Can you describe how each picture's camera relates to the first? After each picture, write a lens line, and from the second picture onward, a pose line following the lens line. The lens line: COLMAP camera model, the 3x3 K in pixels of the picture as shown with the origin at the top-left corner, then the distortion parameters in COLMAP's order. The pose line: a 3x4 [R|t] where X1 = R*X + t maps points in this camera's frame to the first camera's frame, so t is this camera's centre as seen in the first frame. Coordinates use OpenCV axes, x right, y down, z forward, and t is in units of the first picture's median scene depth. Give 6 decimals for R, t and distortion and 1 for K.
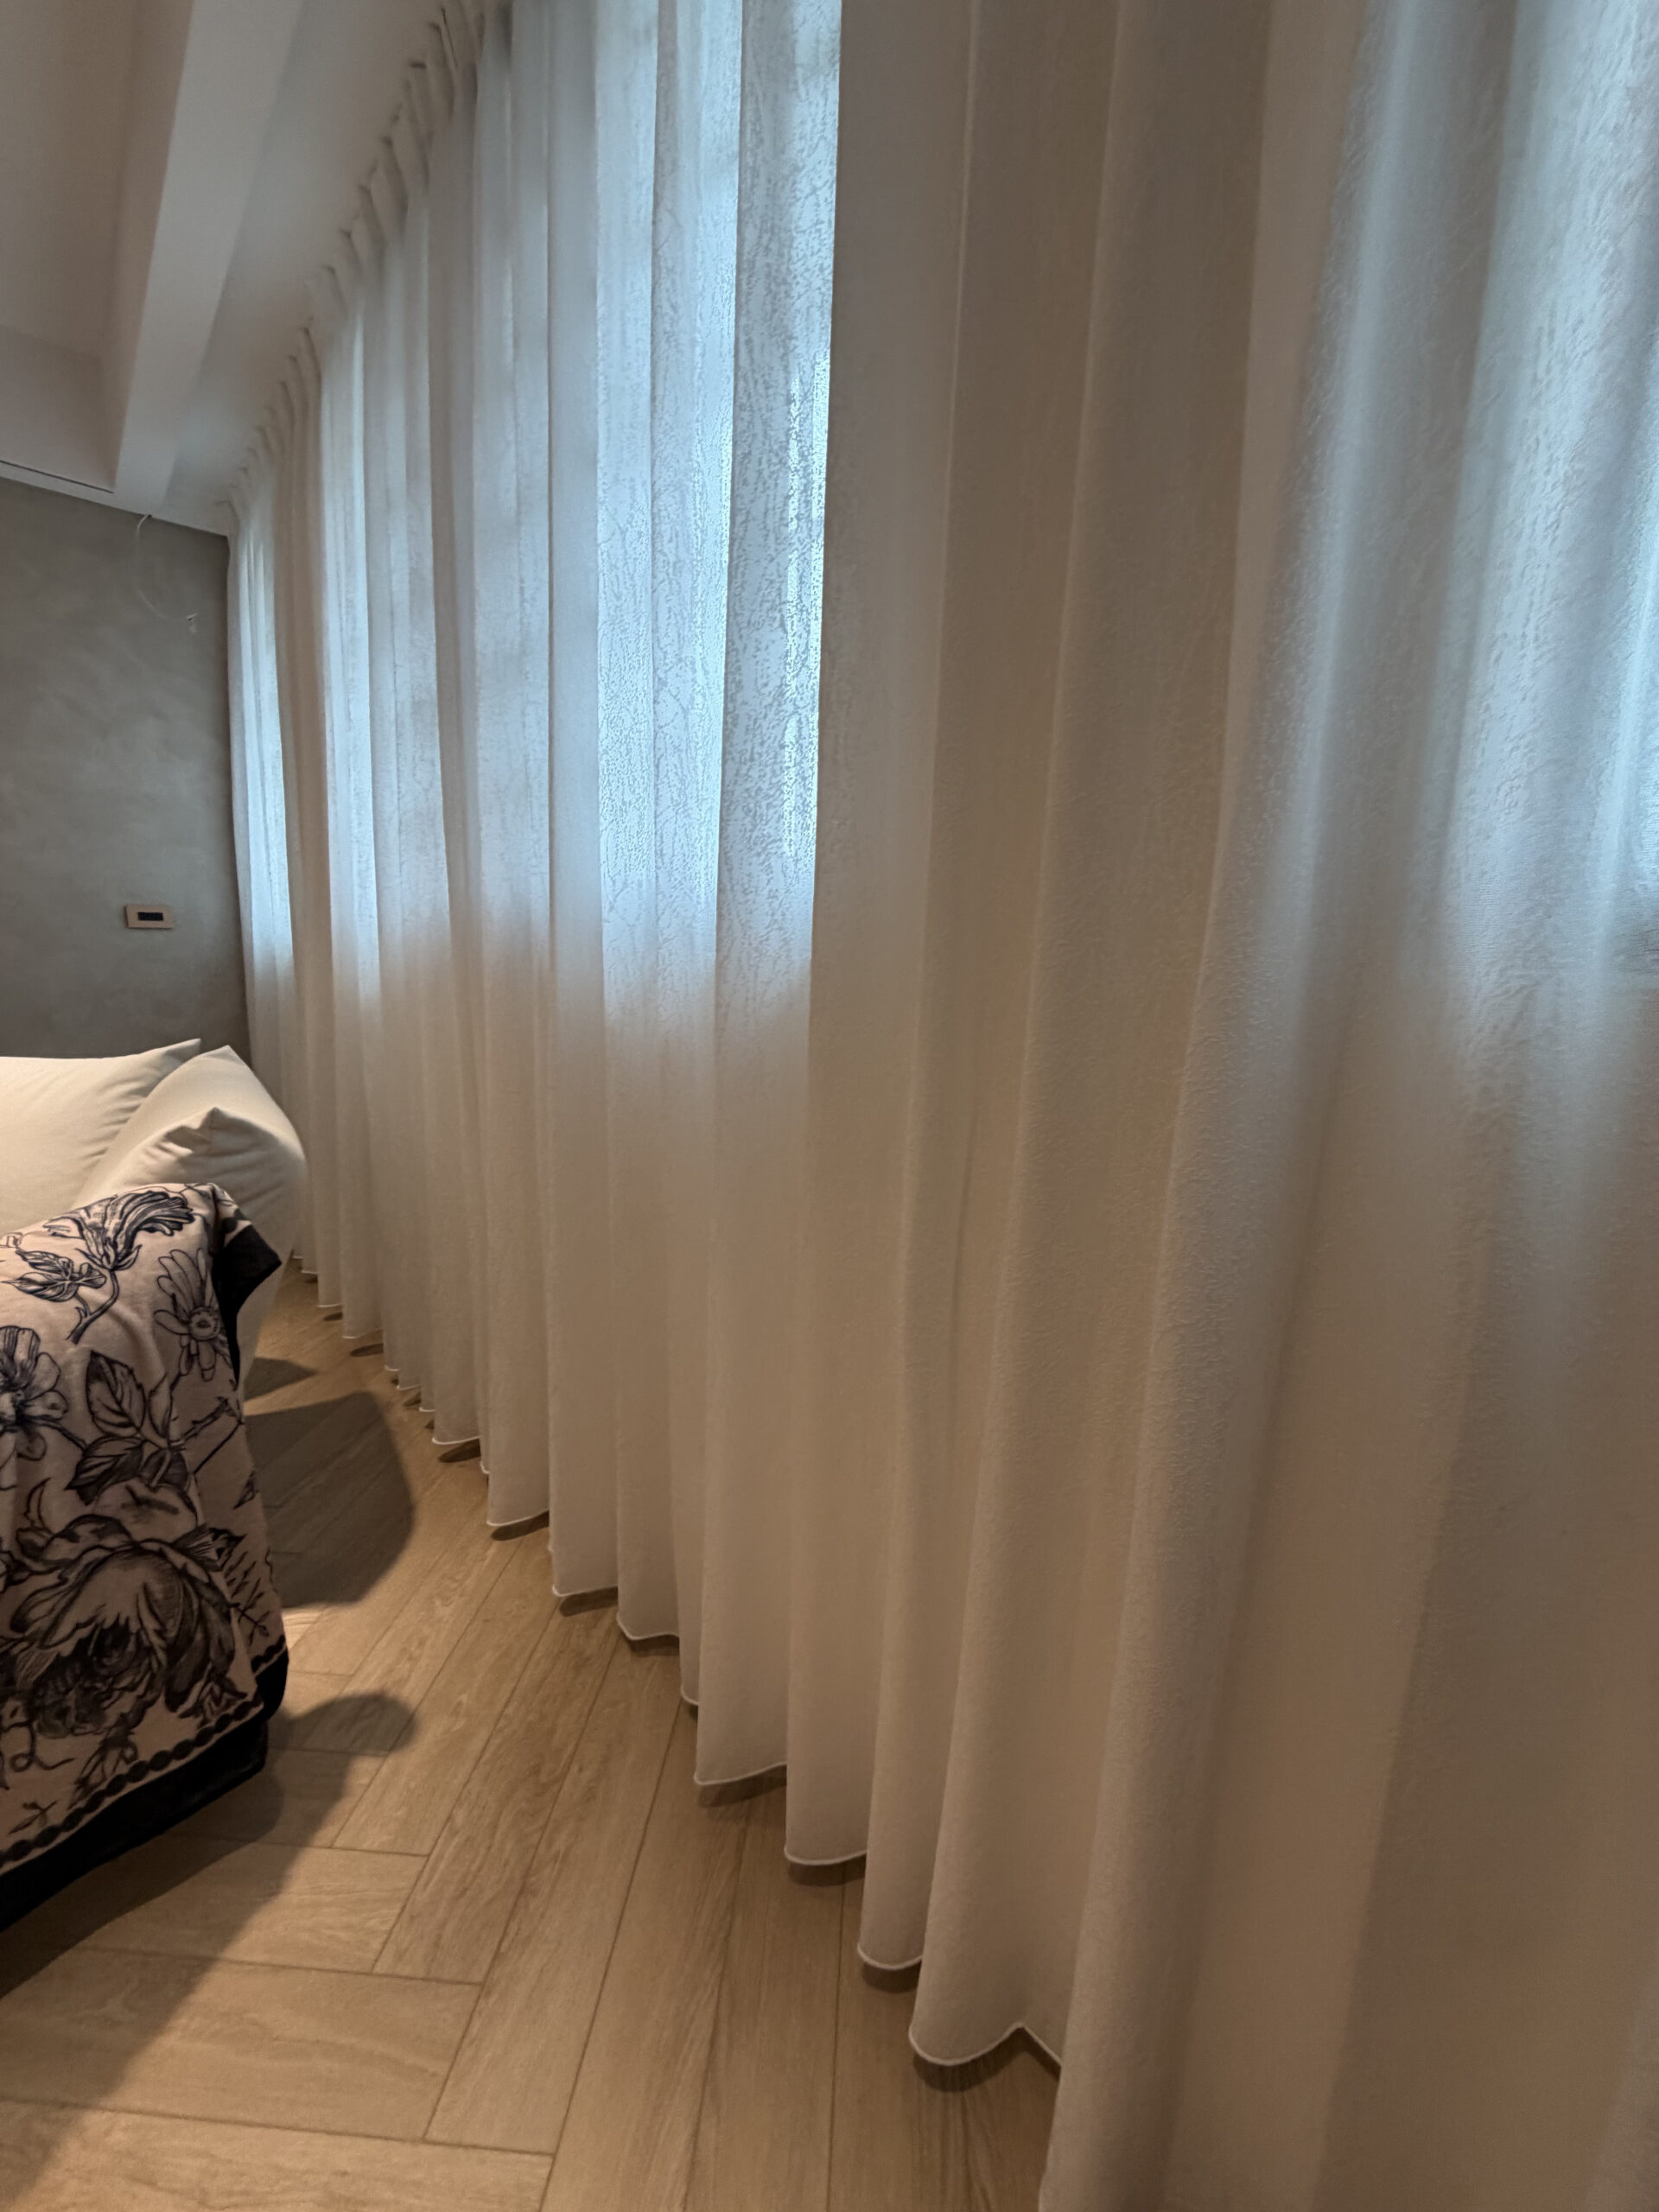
lens RADIAL K [[882.8, 0, 831.5], [0, 882.8, 1098.0], [0, 0, 1]] dist [-0.000302, 0.000223]
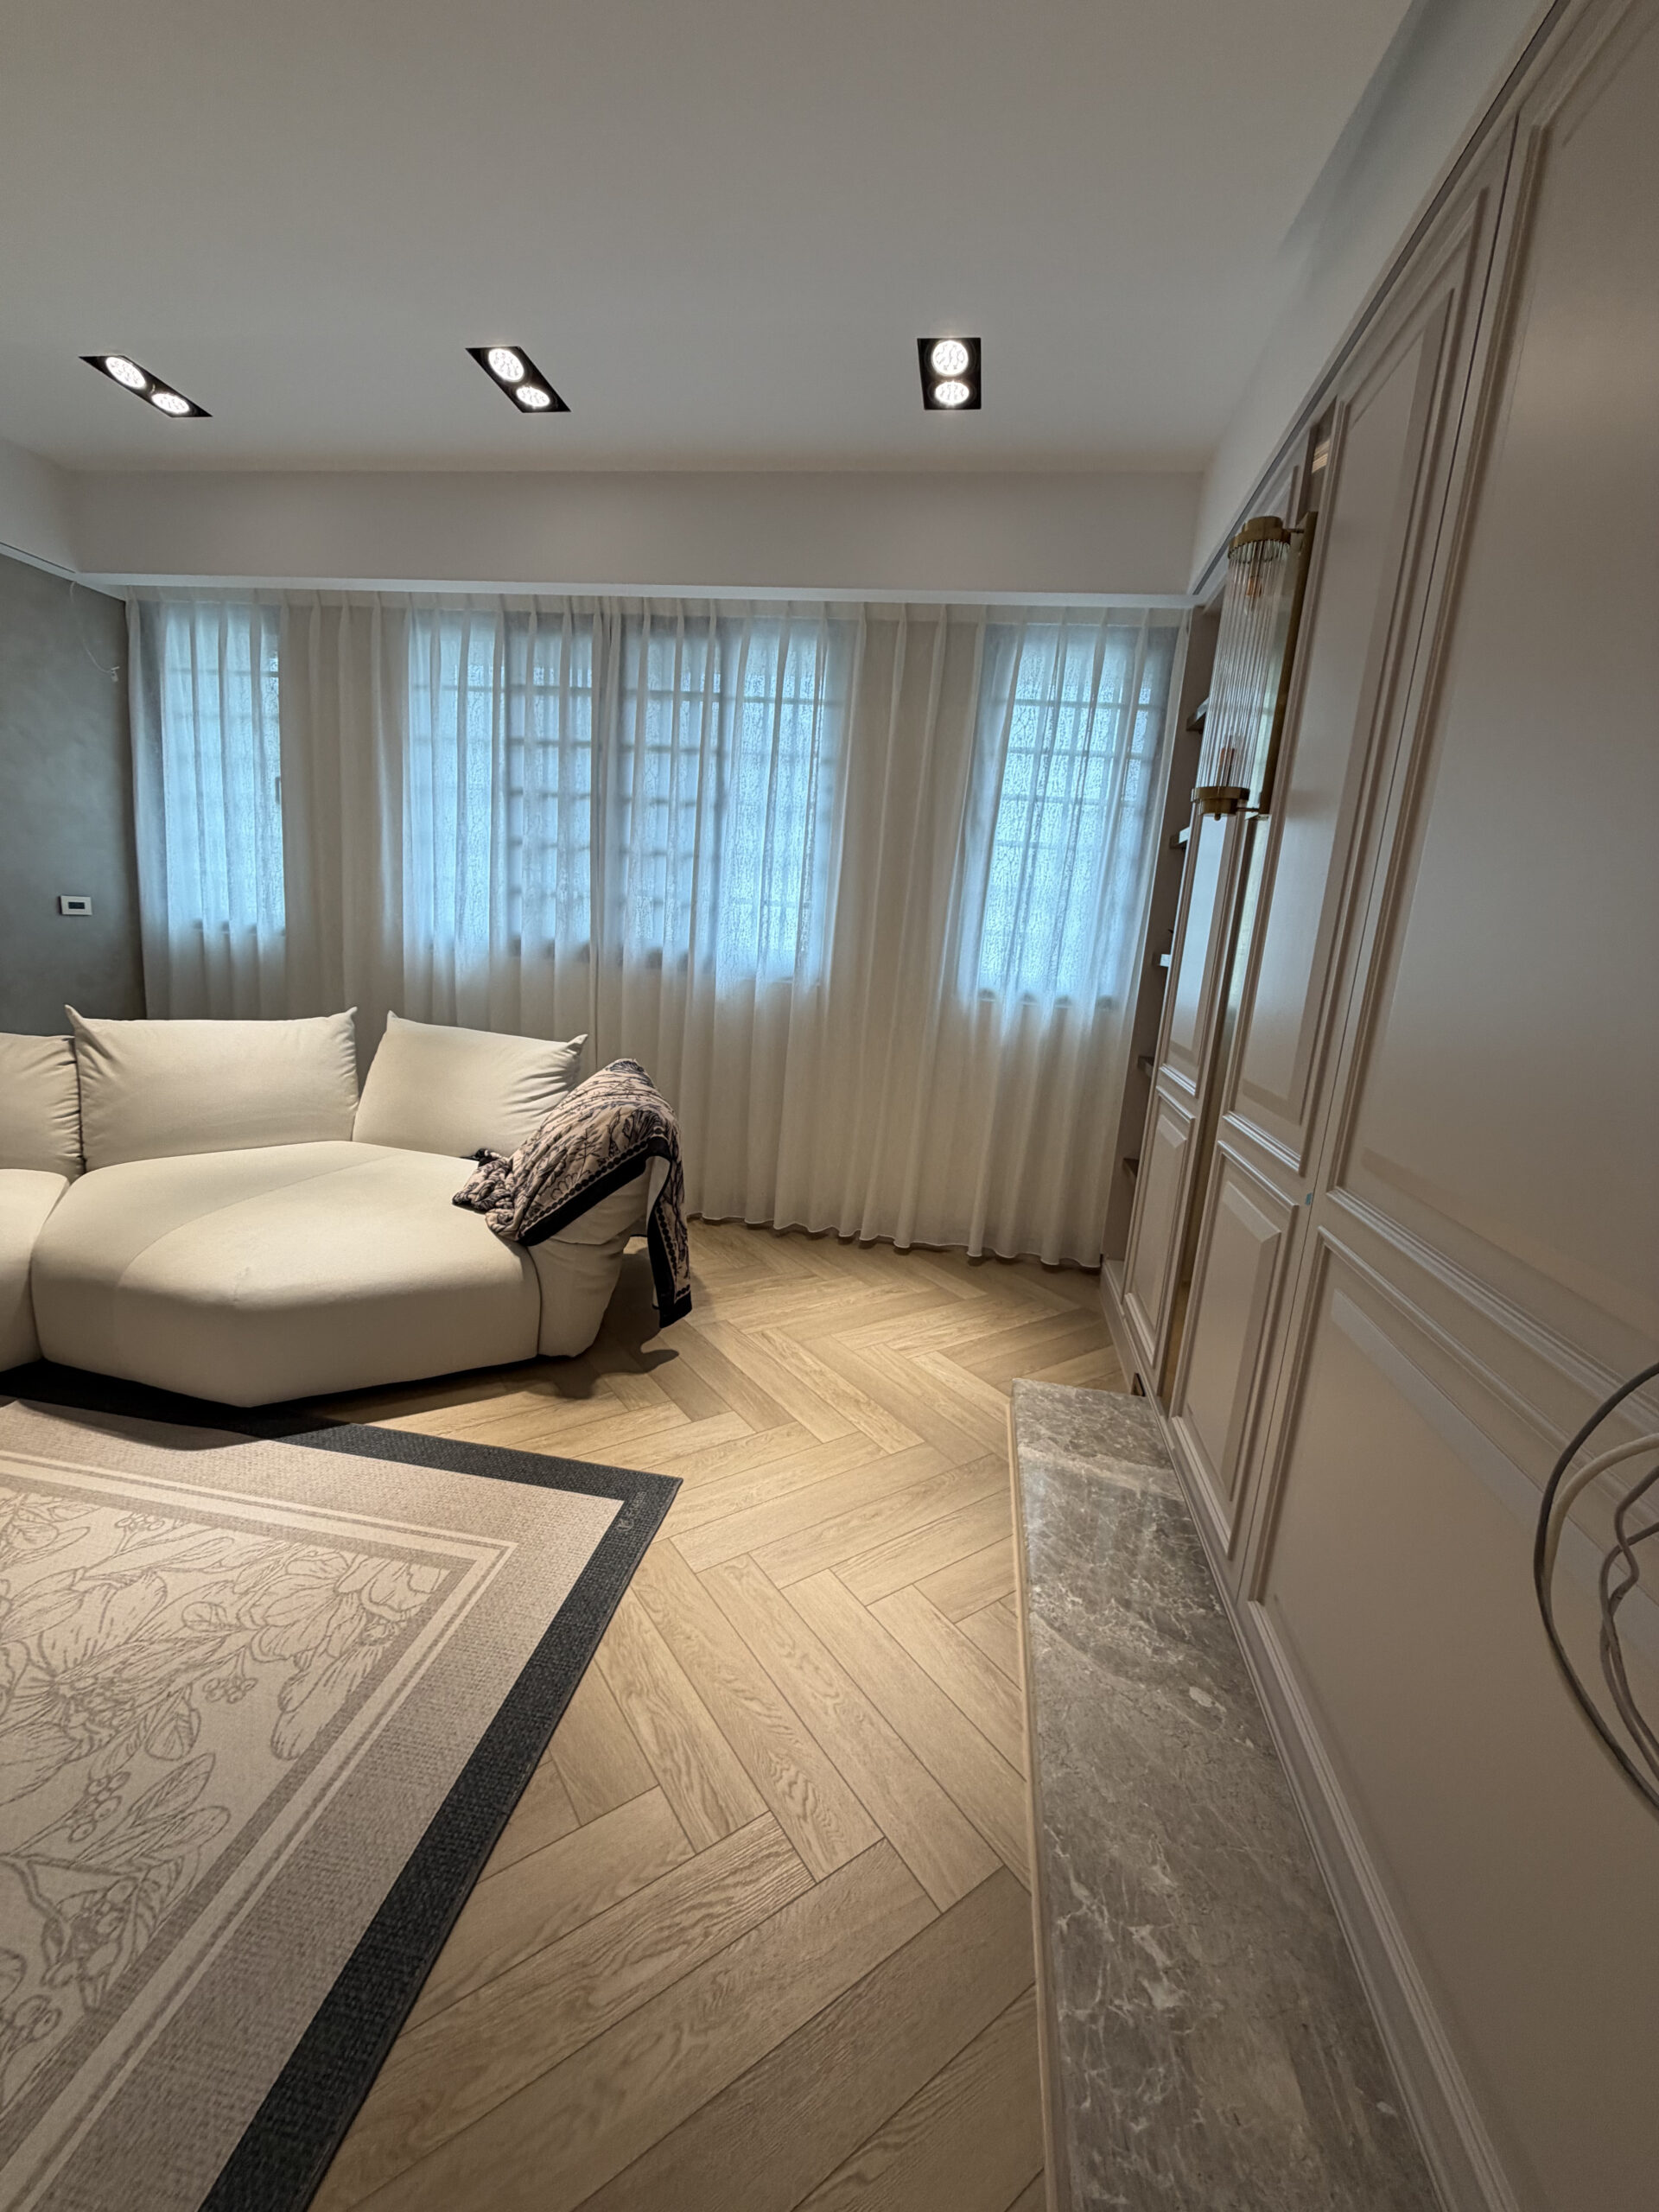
lens RADIAL K [[882.8, 0, 831.5], [0, 882.8, 1098.0], [0, 0, 1]] dist [-0.000302, 0.000223]
pose [[0.773063, -0.082071, 0.628998, -1.993772], [0.041284, 0.996002, 0.079217, 0.019662], [-0.632985, -0.035272, 0.773361, -1.657108]]
